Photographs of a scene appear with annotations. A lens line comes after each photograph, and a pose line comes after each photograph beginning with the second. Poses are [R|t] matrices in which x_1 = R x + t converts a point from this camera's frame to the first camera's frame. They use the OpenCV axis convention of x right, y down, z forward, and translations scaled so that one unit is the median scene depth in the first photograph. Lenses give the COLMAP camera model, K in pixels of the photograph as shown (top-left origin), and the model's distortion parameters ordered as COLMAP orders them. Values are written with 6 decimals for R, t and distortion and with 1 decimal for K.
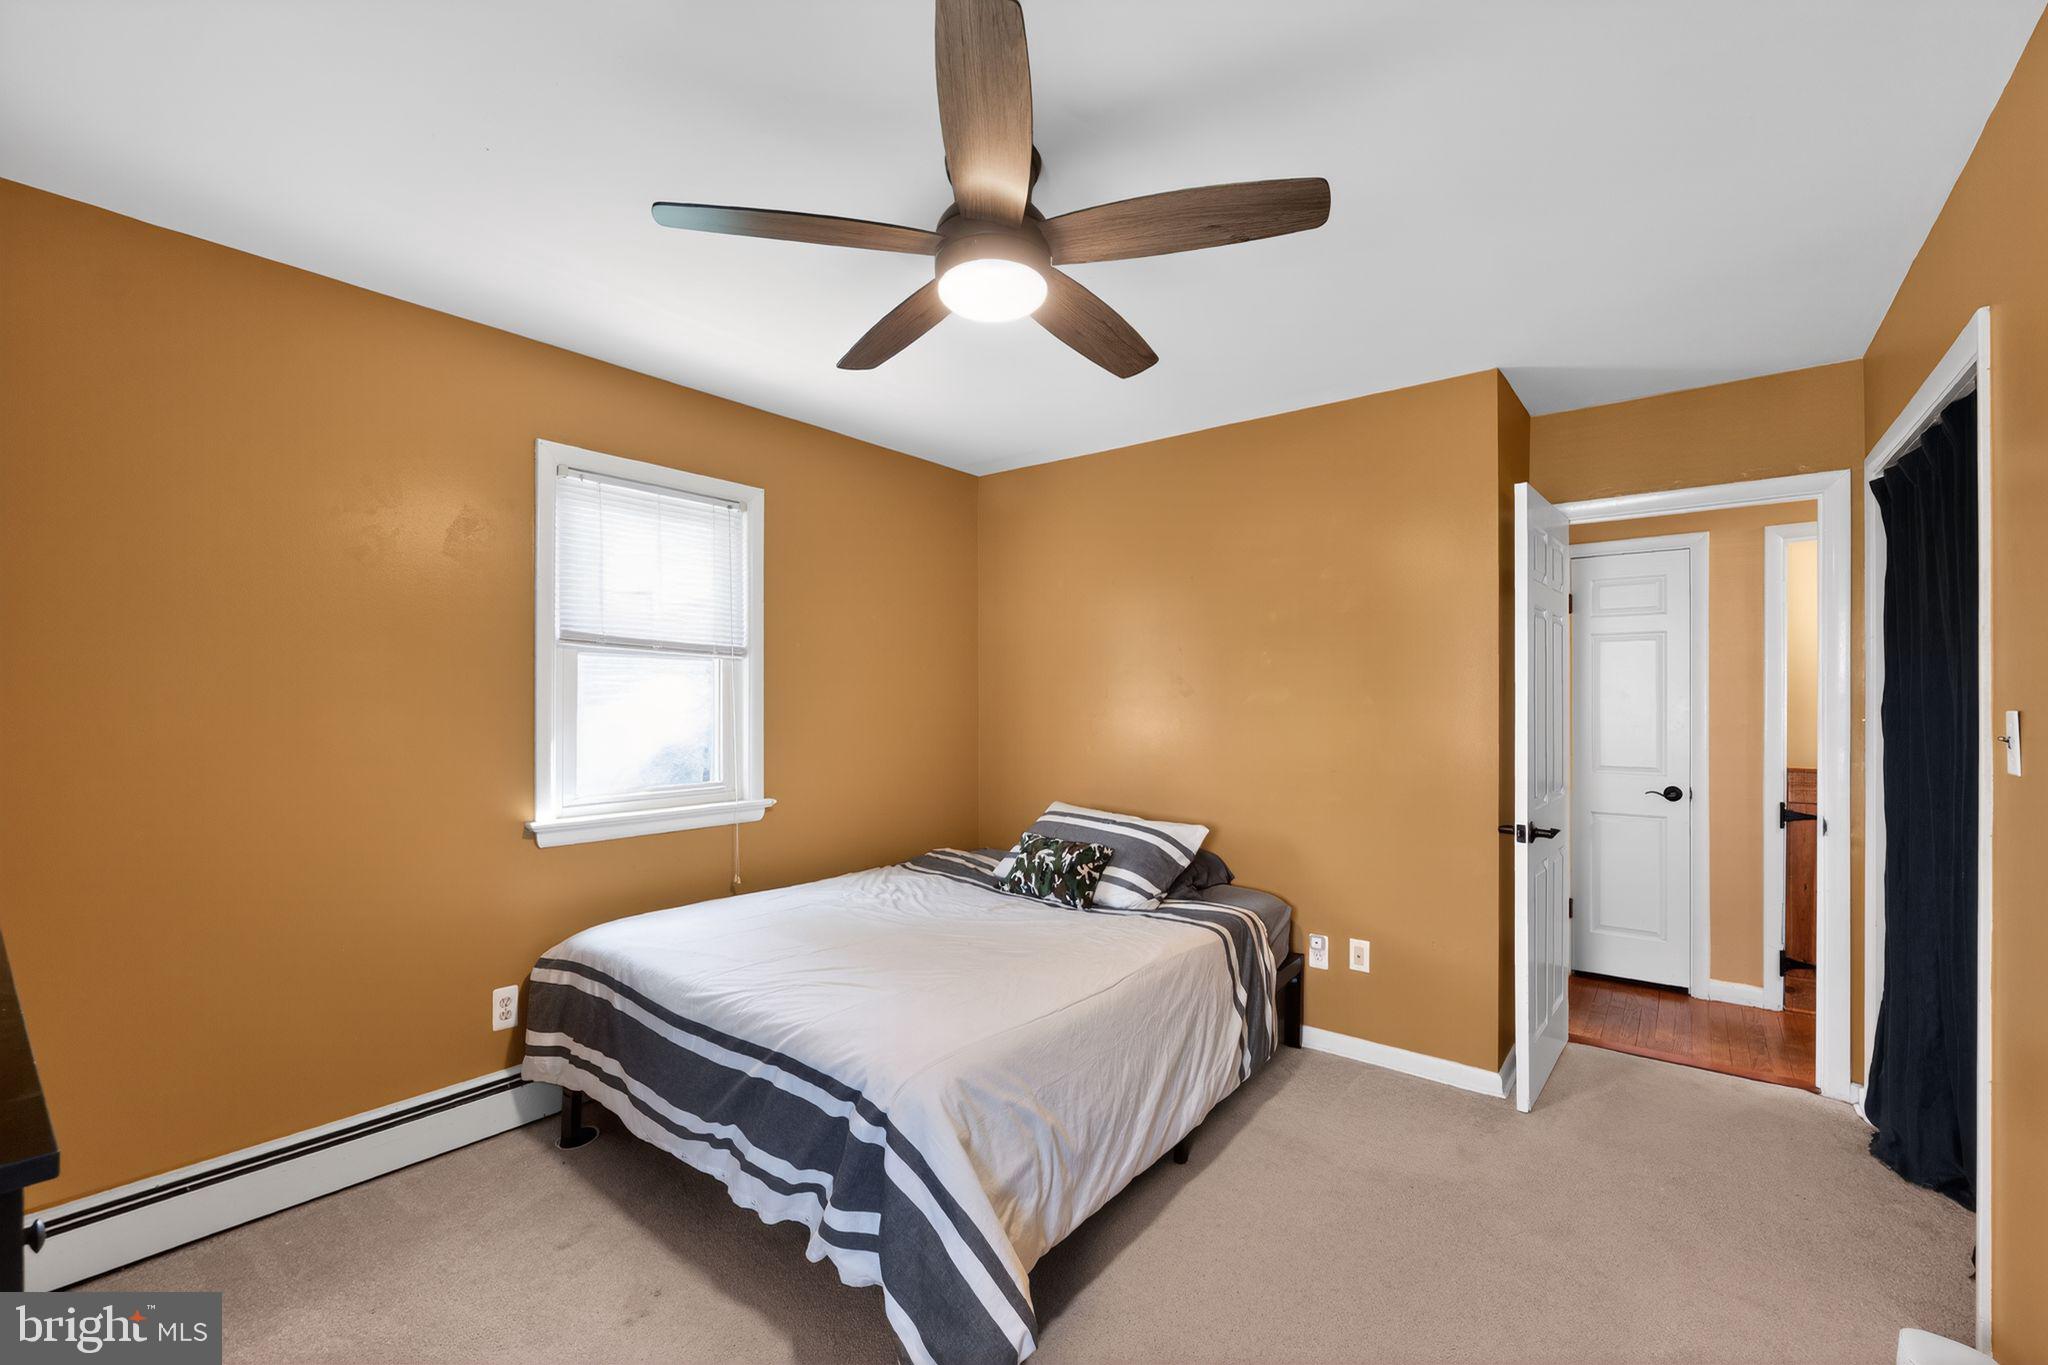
lens RADIAL K [[848.9, 0, 1014.7], [0, 848.9, 717.3], [0, 0, 1]] dist [-0.003165, -0.000289]
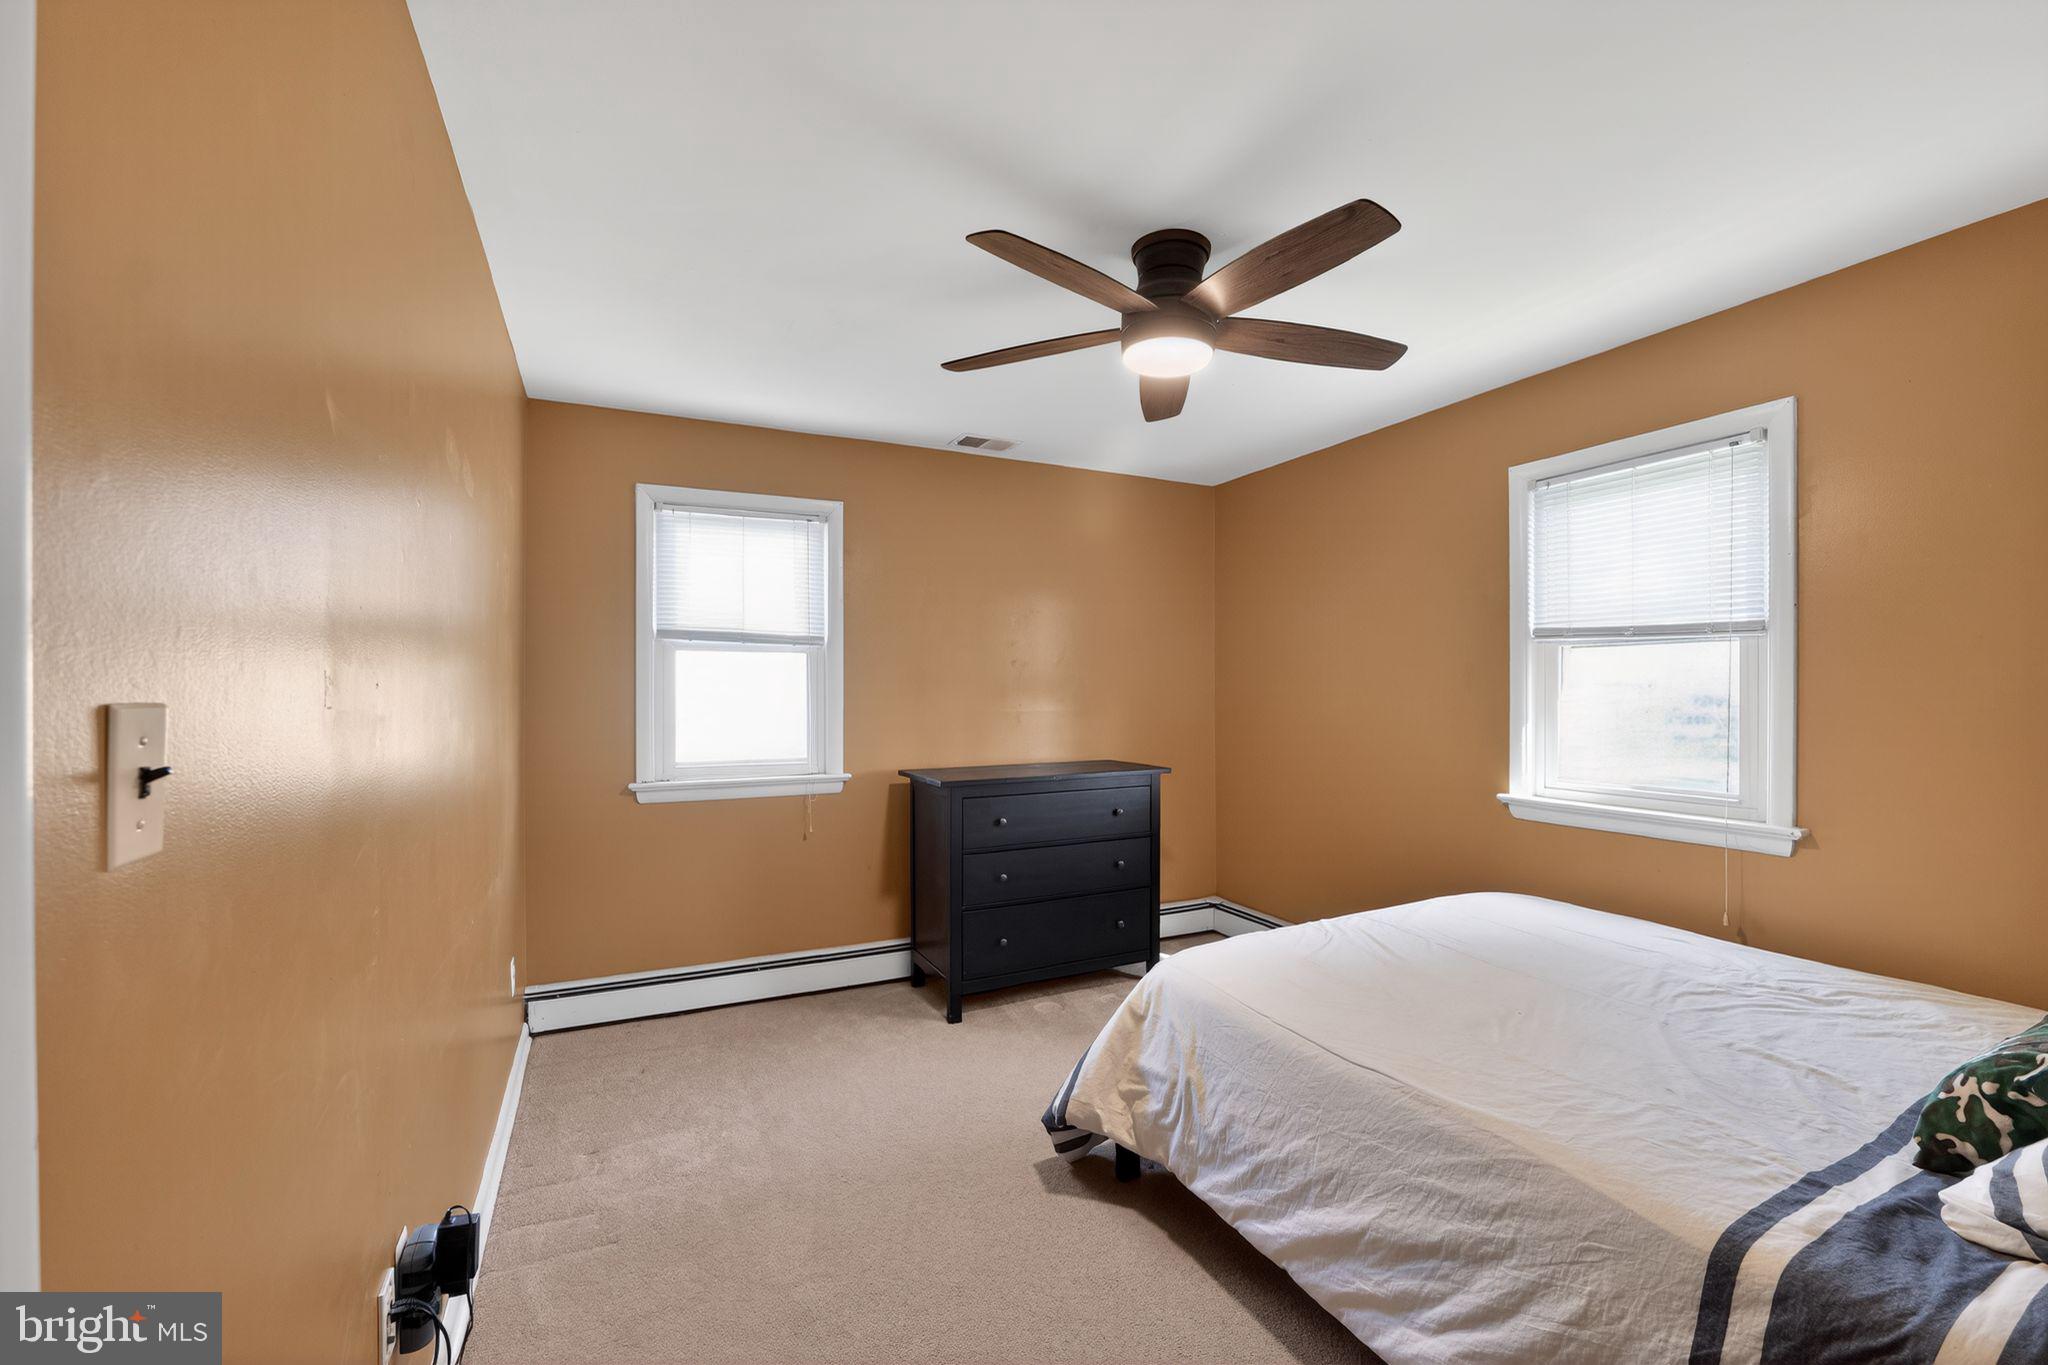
lens RADIAL K [[854.3, 0, 1009.3], [0, 854.3, 690.8], [0, 0, 1]] dist [-0.000617, -0.000071]
pose [[-0.442102, -0.002480, -0.896962, 0.753433], [-0.019395, 0.999789, 0.006796, -0.013593], [0.896755, 0.020400, -0.442056, 0.841653]]
